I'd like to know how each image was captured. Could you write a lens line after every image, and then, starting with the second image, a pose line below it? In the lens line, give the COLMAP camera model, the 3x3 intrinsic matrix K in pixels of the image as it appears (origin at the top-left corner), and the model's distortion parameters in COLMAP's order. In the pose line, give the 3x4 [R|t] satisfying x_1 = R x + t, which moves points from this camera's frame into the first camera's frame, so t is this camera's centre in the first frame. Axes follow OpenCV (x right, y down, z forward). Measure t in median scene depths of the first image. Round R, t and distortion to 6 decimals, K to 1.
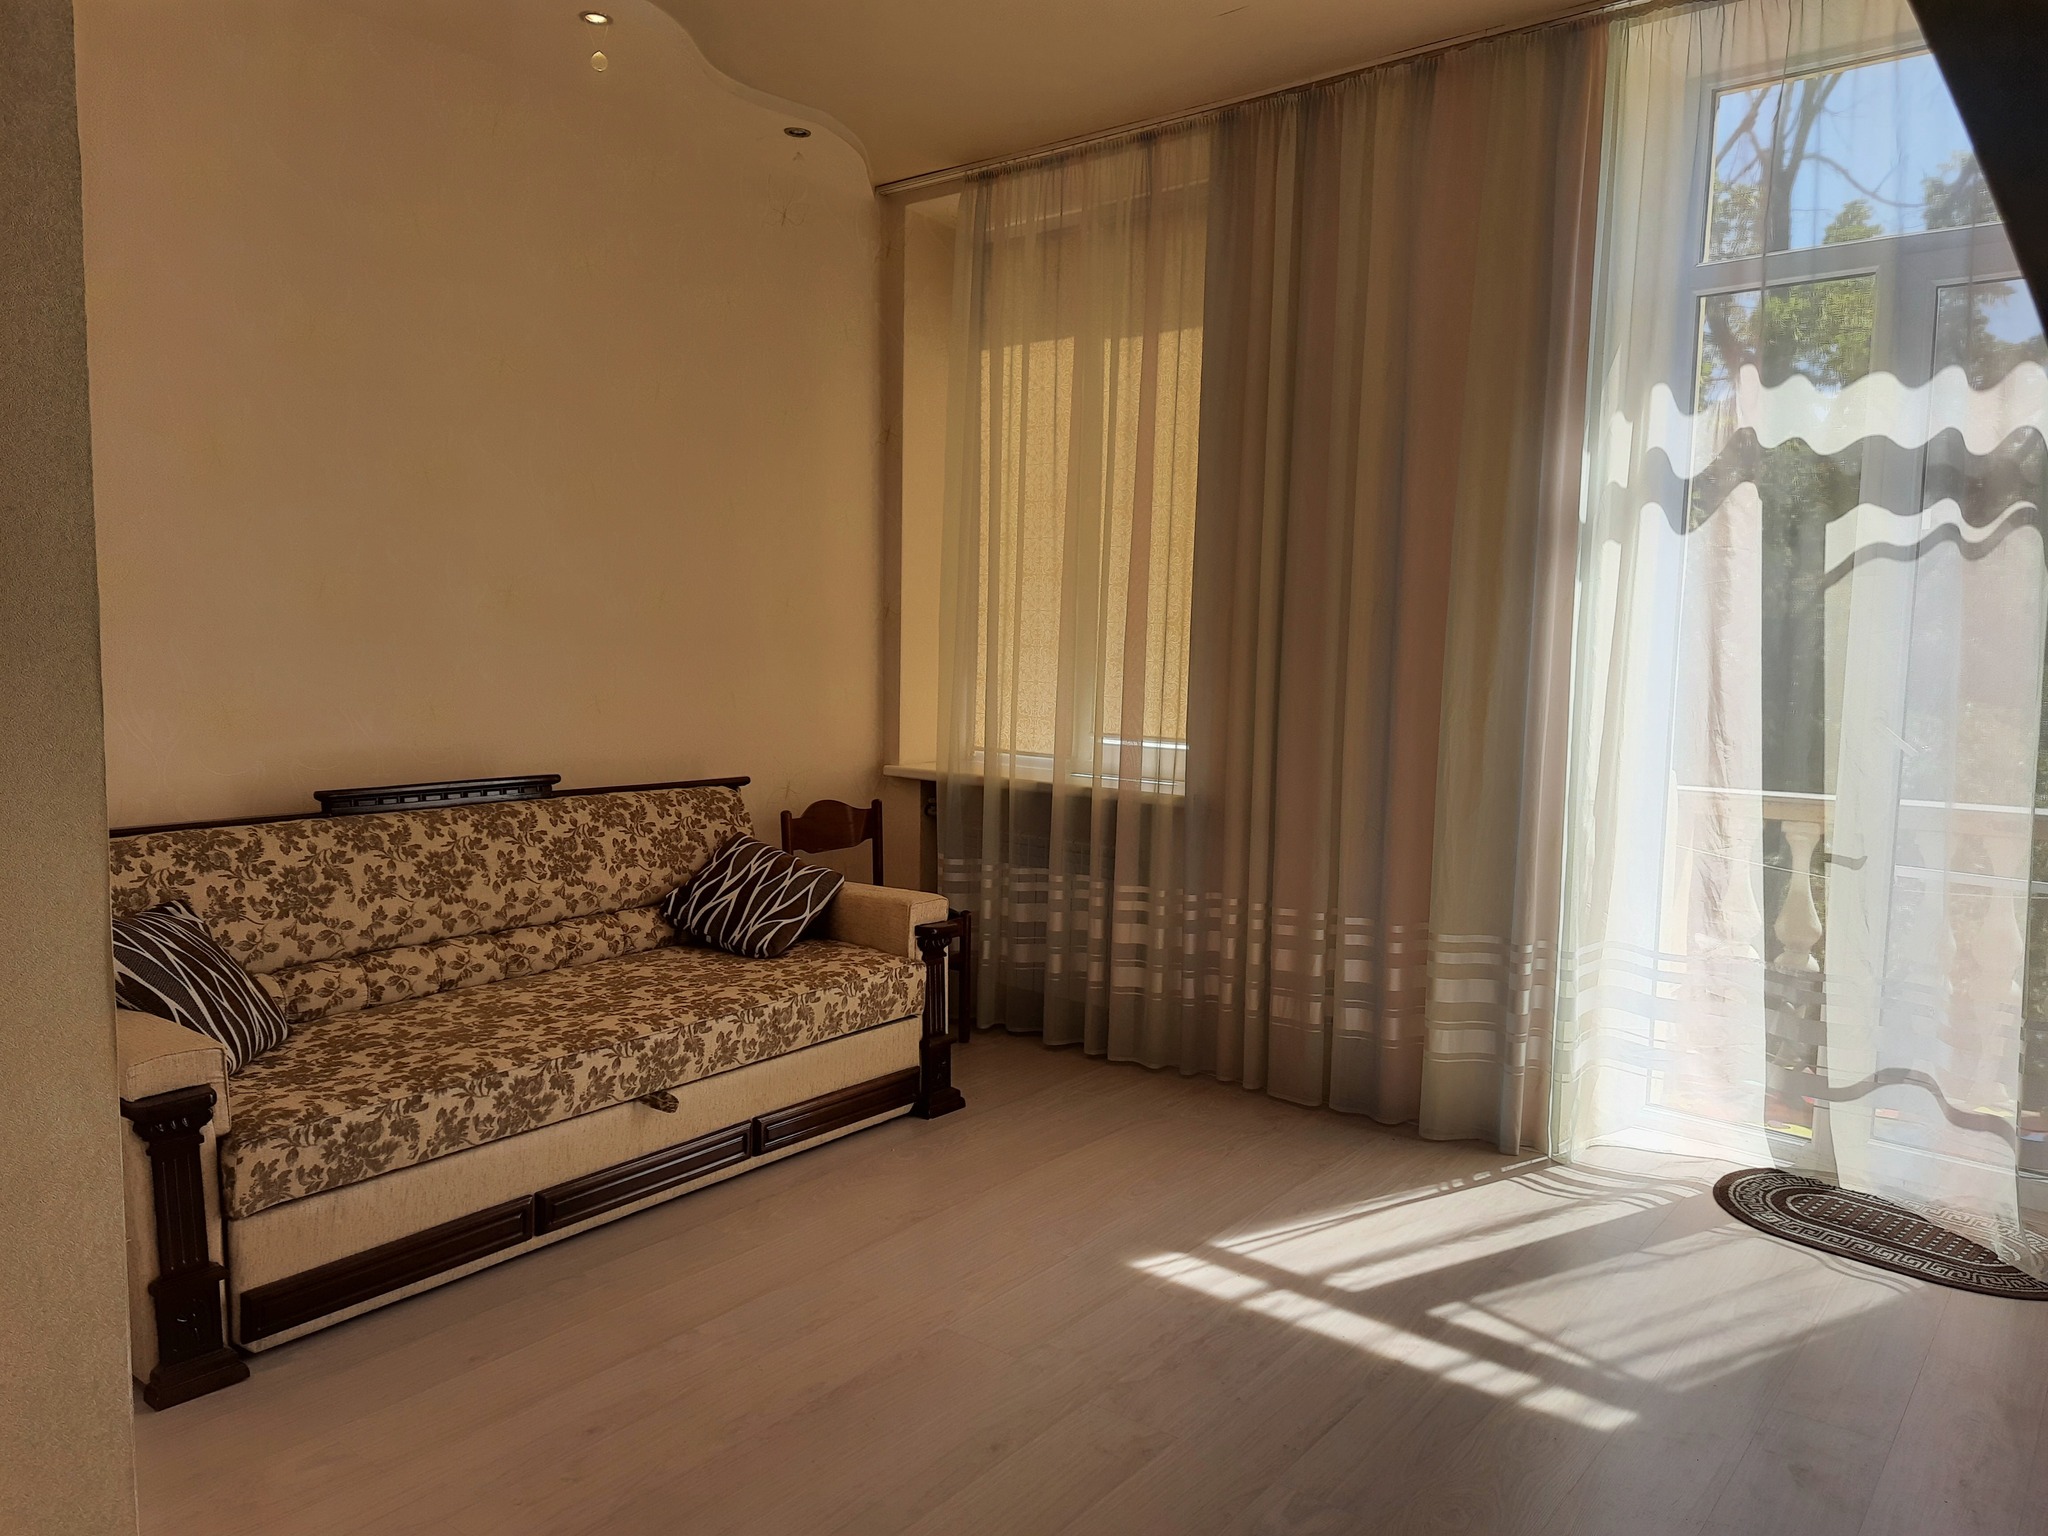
lens RADIAL K [[1462.9, 0, 1031.5], [0, 1462.9, 762.1], [0, 0, 1]] dist [0.091229, -0.087082]
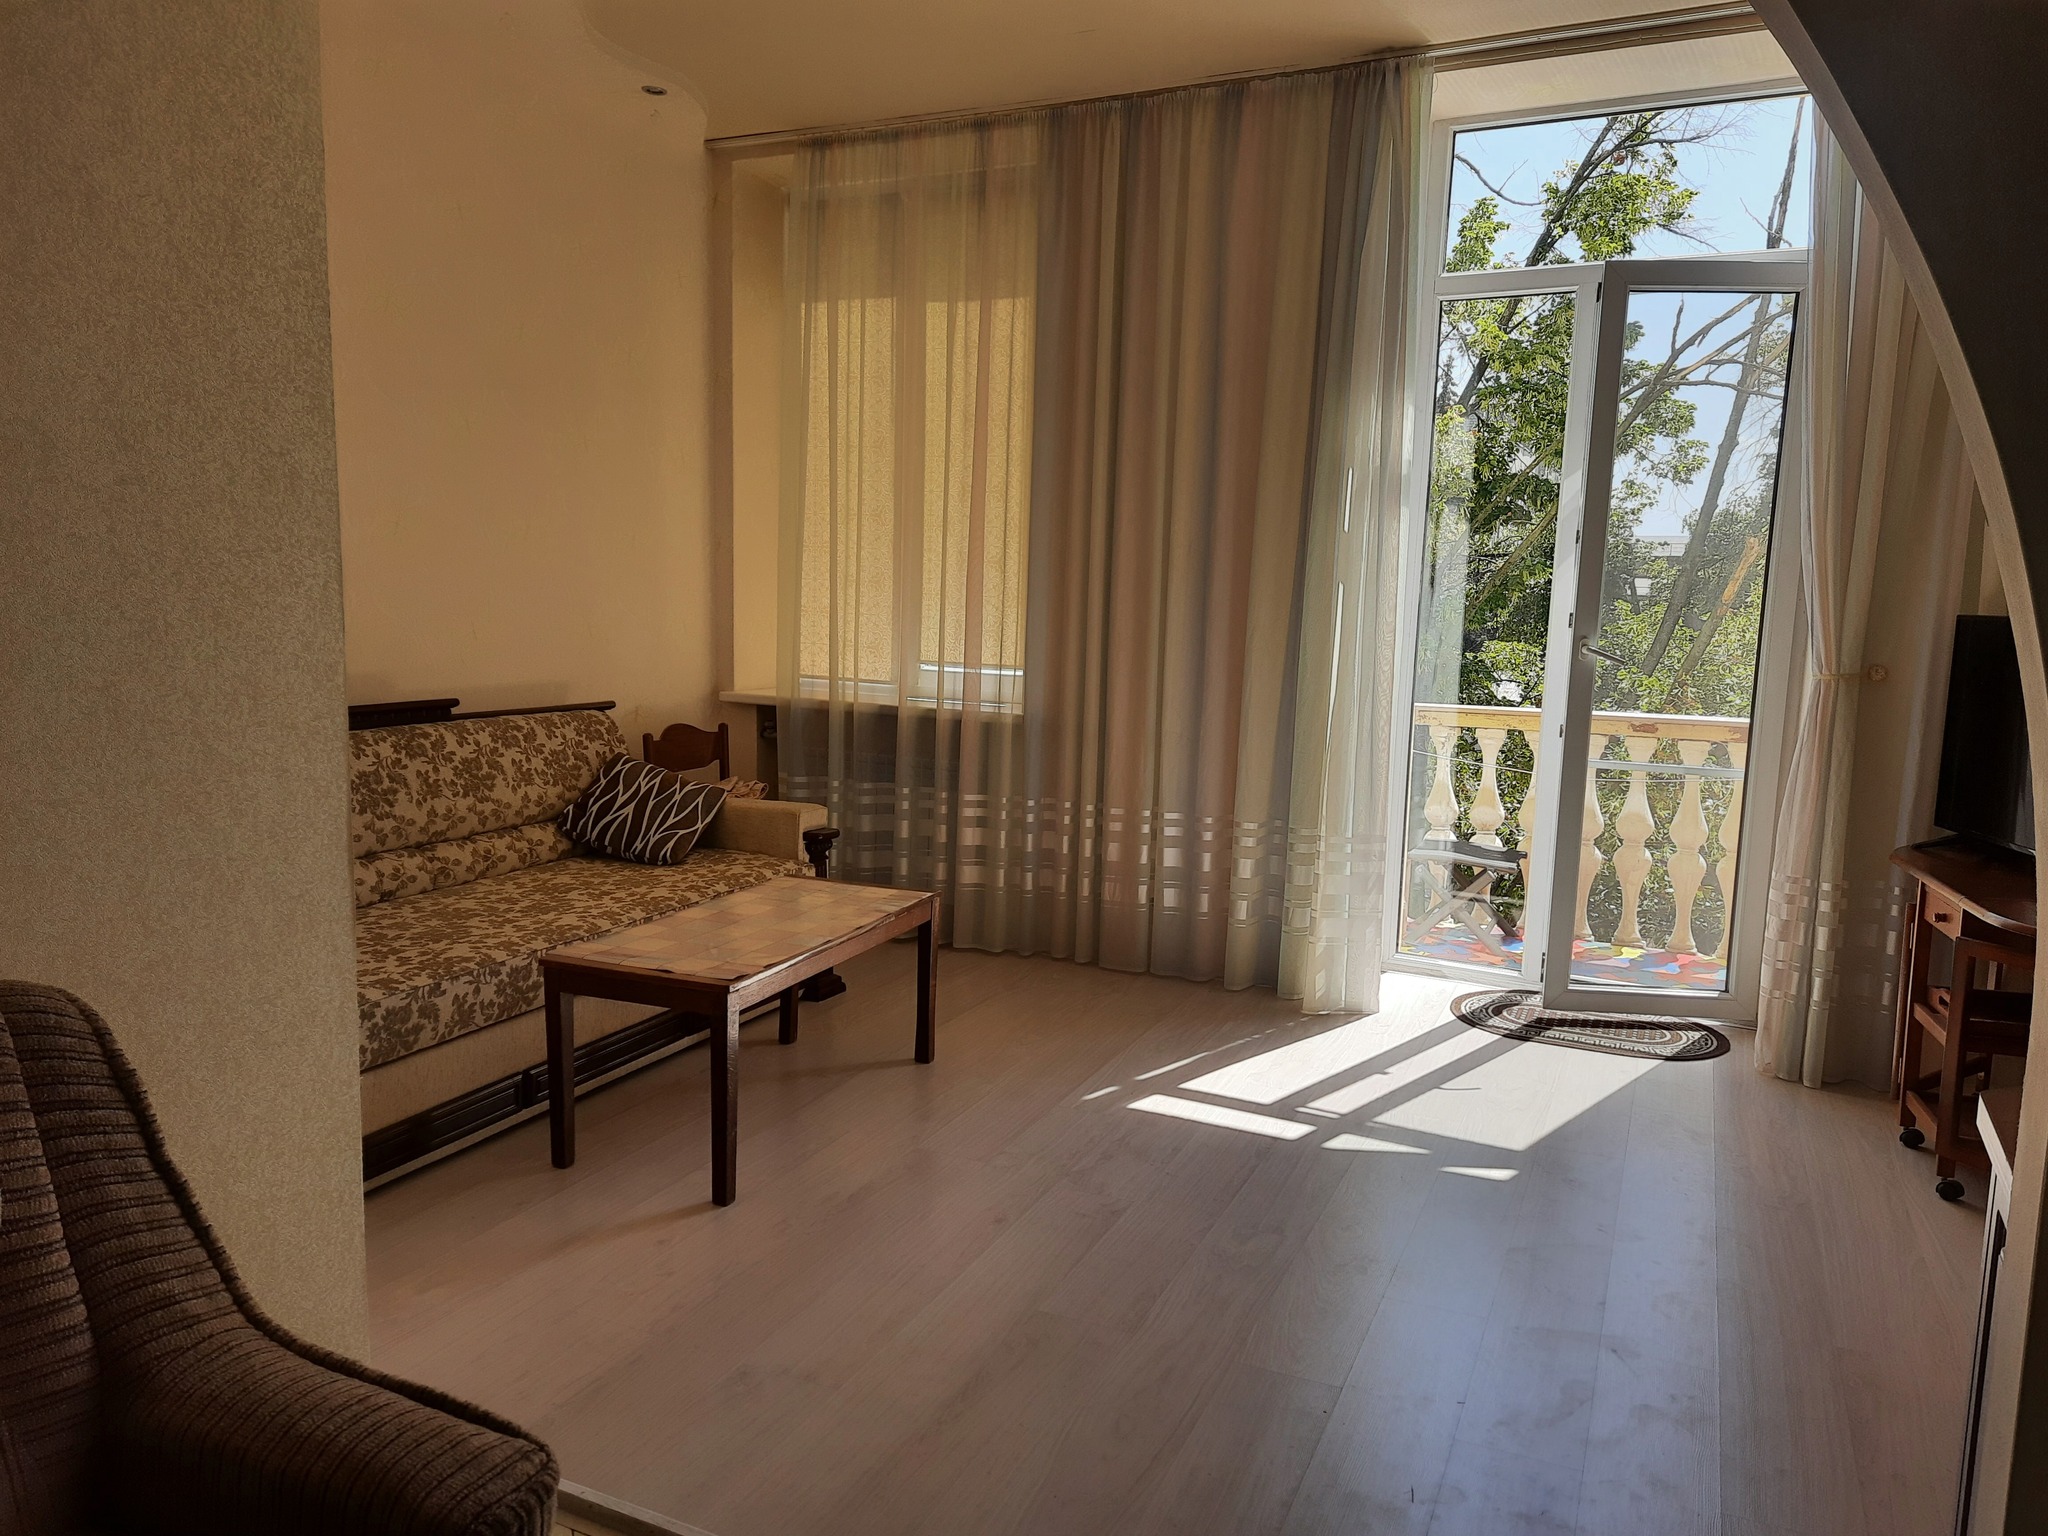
lens RADIAL K [[1462.9, 0, 1031.5], [0, 1462.9, 762.1], [0, 0, 1]] dist [0.091229, -0.087082]
pose [[0.971654, -0.019649, 0.235589, -0.169328], [0.009576, 0.998993, 0.043829, 0.011110], [-0.236213, -0.040330, 0.970864, -0.121090]]
